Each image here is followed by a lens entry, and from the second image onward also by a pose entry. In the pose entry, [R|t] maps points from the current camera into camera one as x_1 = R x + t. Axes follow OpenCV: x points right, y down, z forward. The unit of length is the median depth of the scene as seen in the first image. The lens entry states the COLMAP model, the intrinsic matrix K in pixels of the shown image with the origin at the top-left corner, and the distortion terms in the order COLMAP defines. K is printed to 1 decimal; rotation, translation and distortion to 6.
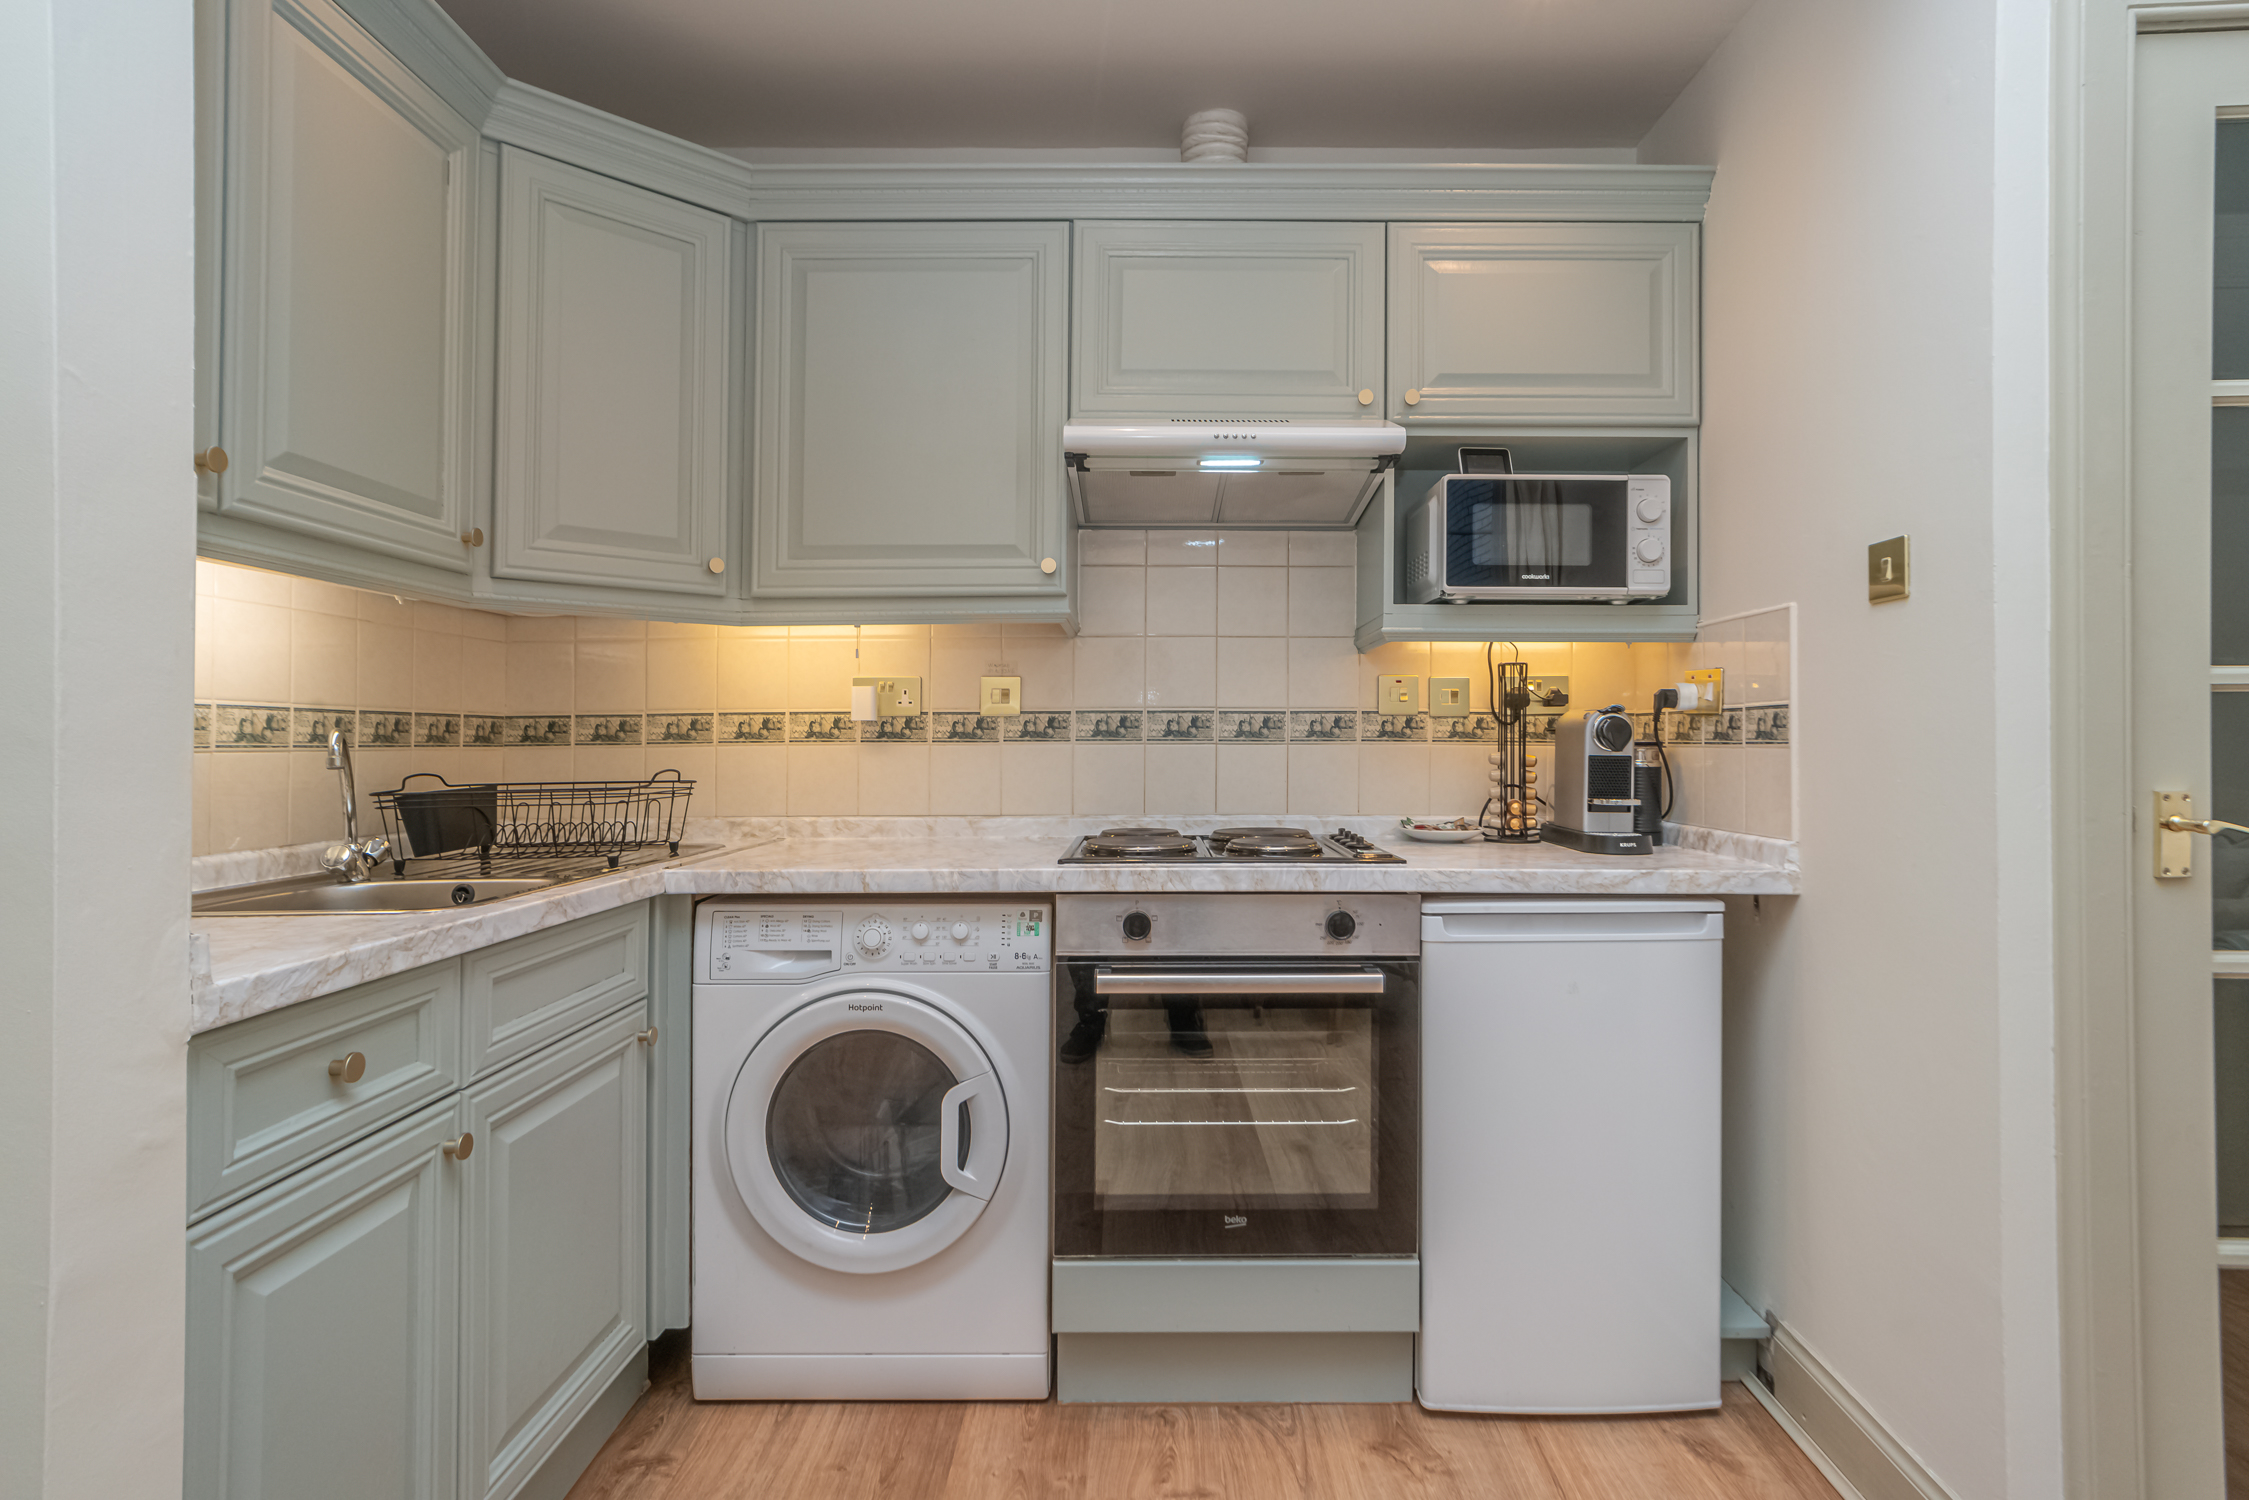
lens RADIAL K [[1159.7, 0, 1159.7], [0, 1159.7, 715.7], [0, 0, 1]] dist [-0.003391, -0.000254]
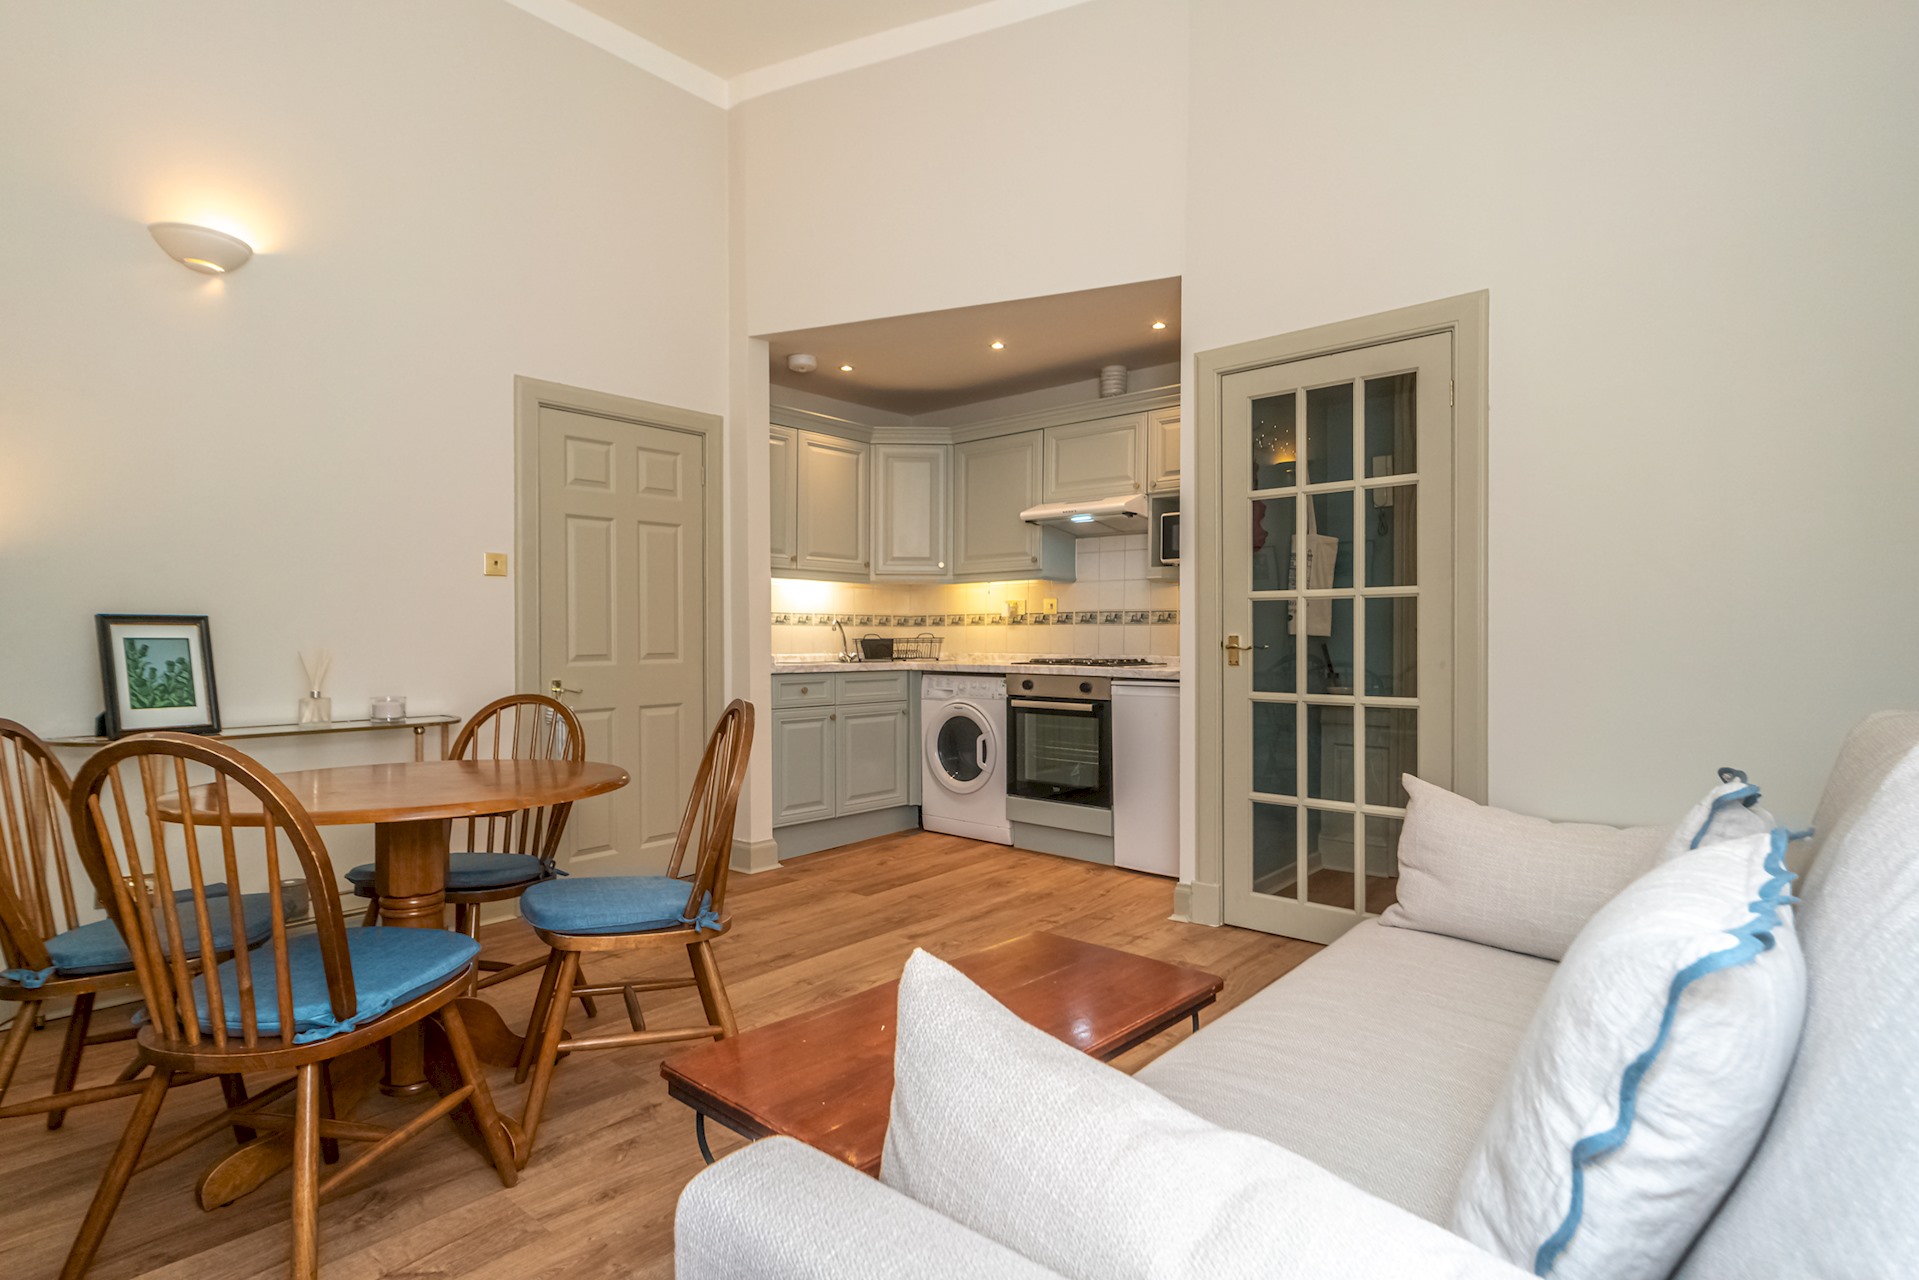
lens RADIAL K [[967.7, 0, 942.5], [0, 967.7, 635.7], [0, 0, 1]] dist [-0.018075, 0.018238]
pose [[0.739952, 0.003712, -0.672649, 1.285312], [0.008604, 0.999851, 0.014983, 0.015240], [0.672604, -0.016874, 0.739810, -0.837469]]
